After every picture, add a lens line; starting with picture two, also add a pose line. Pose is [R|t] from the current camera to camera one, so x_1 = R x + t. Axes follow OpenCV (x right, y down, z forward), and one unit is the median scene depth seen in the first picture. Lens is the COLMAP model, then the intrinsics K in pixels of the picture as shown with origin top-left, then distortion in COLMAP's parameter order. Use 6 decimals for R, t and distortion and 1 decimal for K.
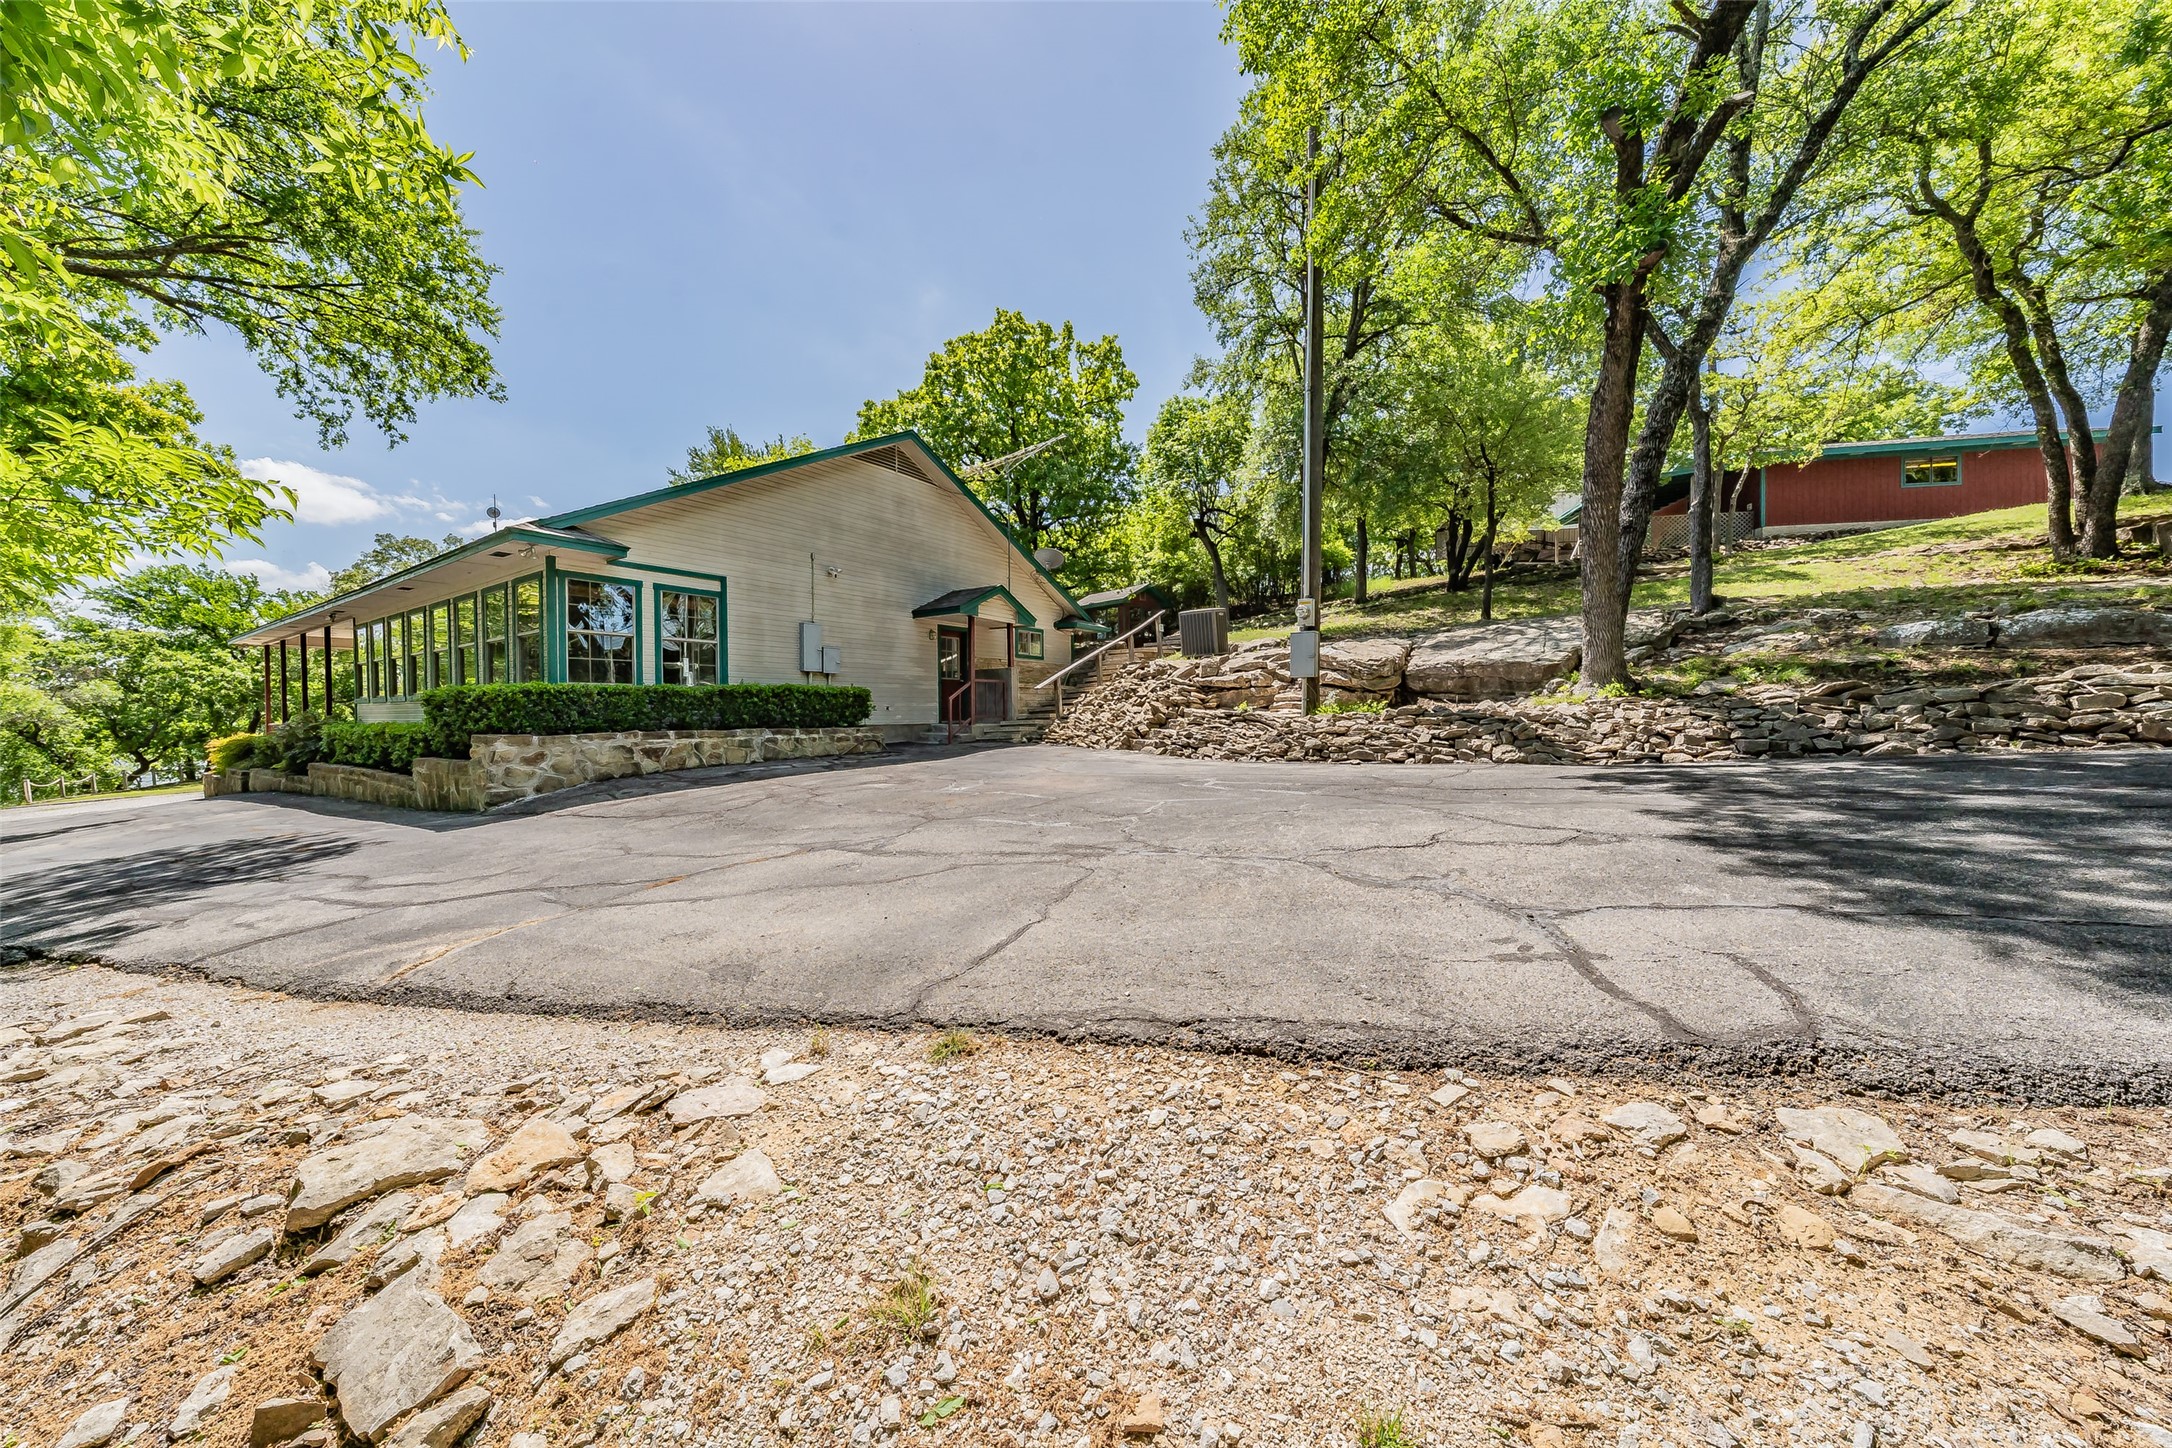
lens RADIAL K [[764.1, 0, 1090.9], [0, 764.1, 714.1], [0, 0, 1]] dist [-0.003415, 0.001030]
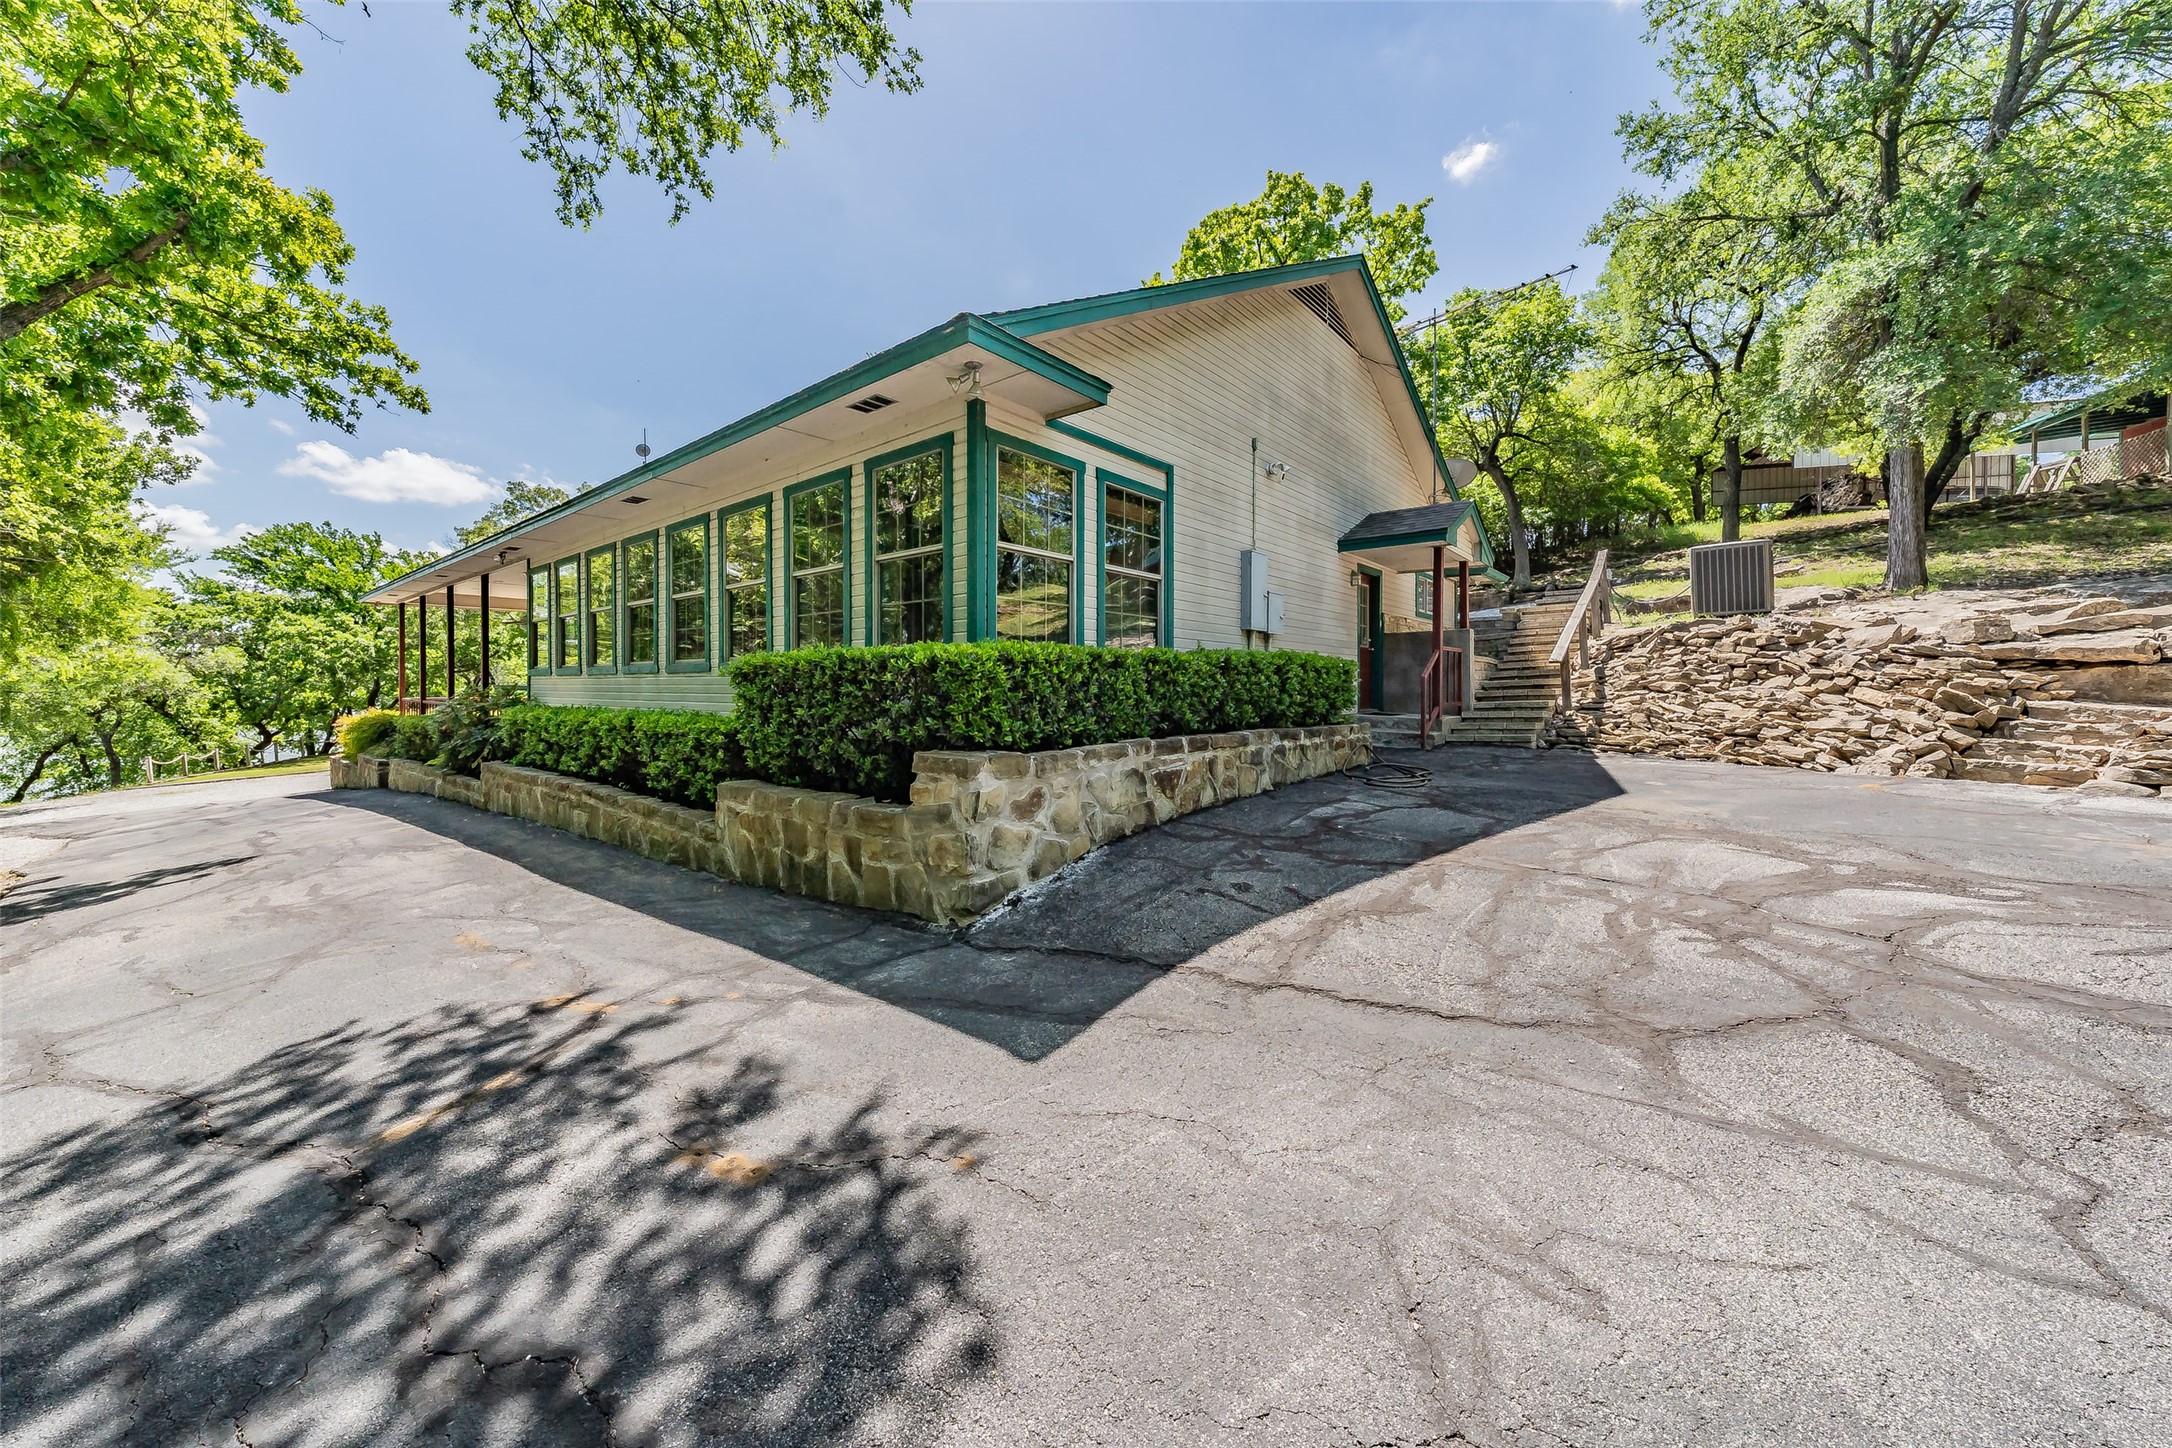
lens RADIAL K [[764.1, 0, 1054.0], [0, 764.1, 684.5], [0, 0, 1]] dist [-0.003415, 0.001030]
pose [[0.995692, 0.009838, -0.092204, -0.220470], [-0.010351, 0.999933, -0.005086, -0.003840], [0.092148, 0.006018, 0.995727, 0.177437]]
